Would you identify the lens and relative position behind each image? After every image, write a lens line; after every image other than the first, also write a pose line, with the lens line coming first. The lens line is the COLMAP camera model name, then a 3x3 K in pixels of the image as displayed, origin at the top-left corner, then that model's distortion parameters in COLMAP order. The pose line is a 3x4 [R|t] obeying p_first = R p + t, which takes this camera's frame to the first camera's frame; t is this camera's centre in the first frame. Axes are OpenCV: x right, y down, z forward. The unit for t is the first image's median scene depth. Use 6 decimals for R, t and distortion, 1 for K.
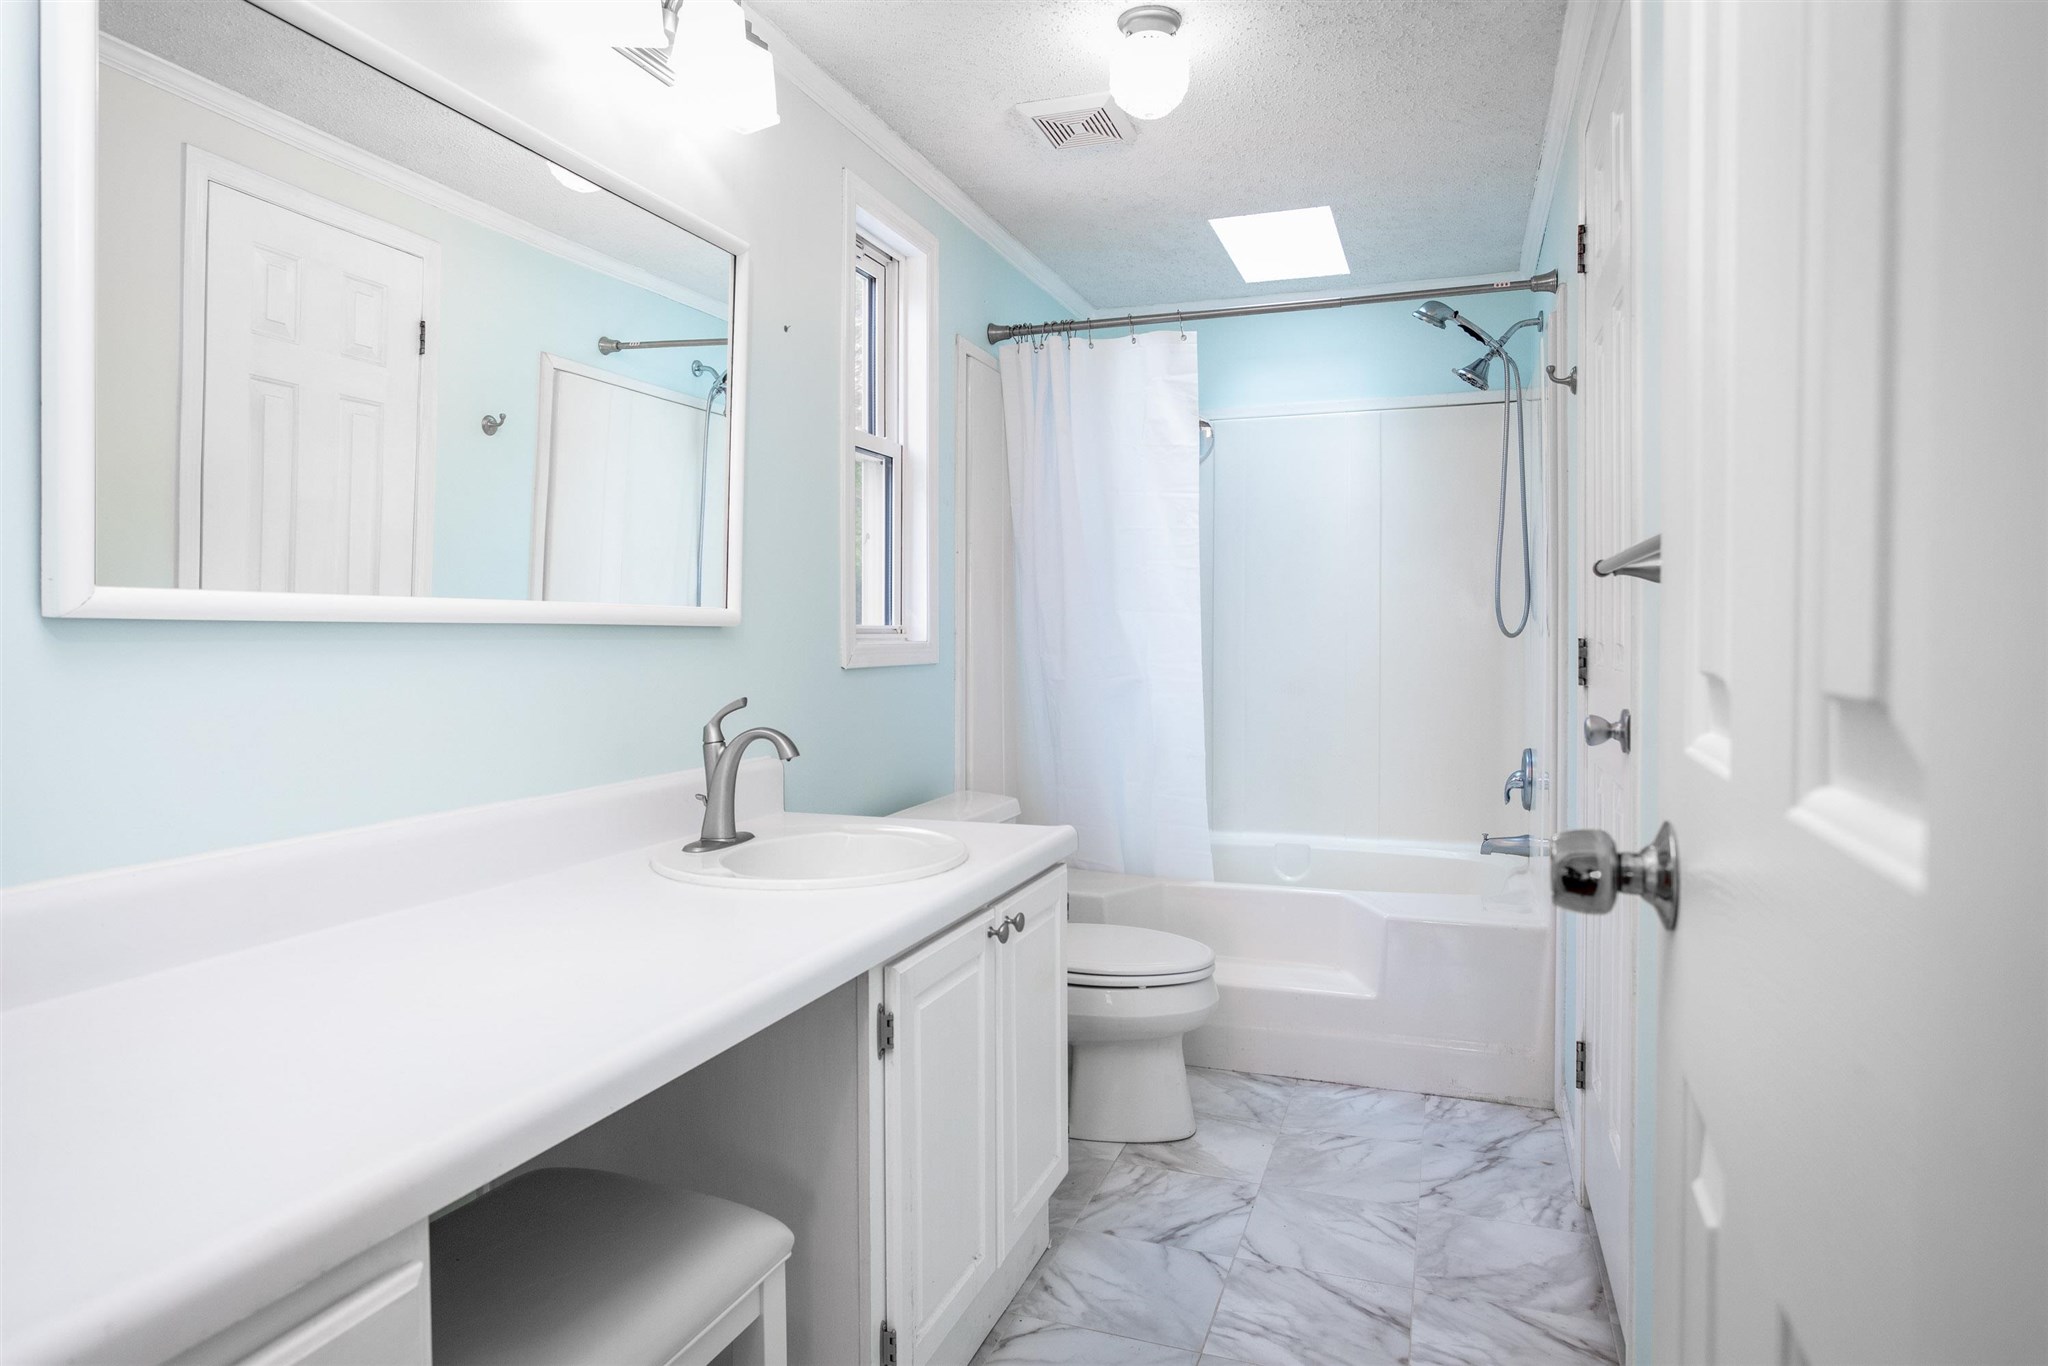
lens RADIAL K [[1250.1, 0, 1021.5], [0, 1250.1, 669.8], [0, 0, 1]] dist [-0.009361, -0.000729]
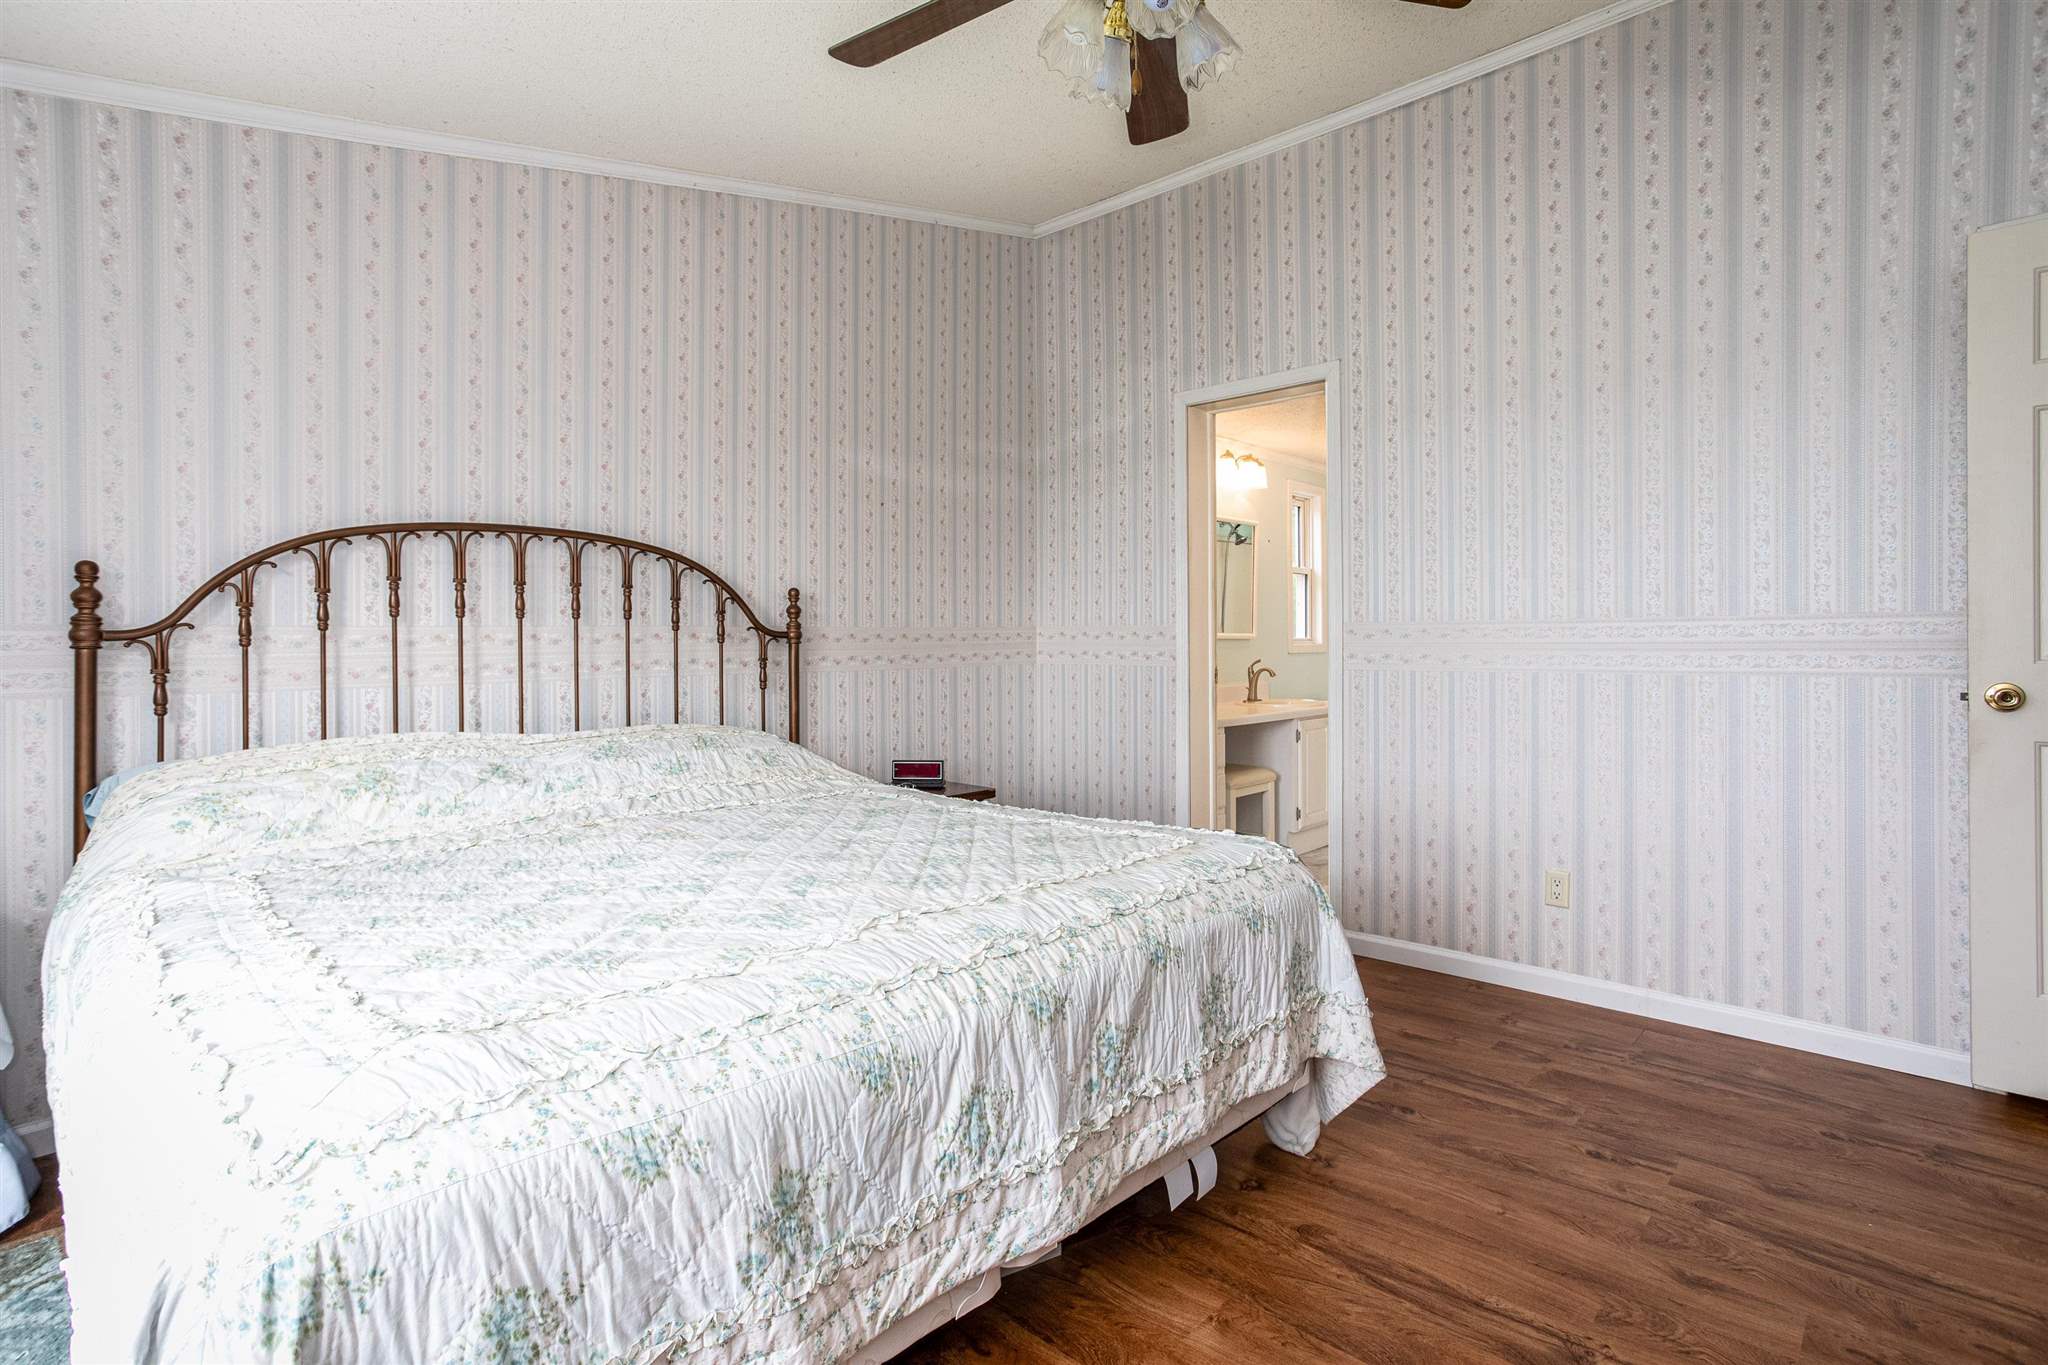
lens RADIAL K [[990.2, 0, 1024.4], [0, 990.2, 671.7], [0, 0, 1]] dist [-0.022554, 0.000301]
pose [[0.918348, -0.003610, -0.395757, 0.259366], [0.001722, 0.999985, -0.005126, 0.065288], [0.395770, 0.004026, 0.918341, -1.721383]]
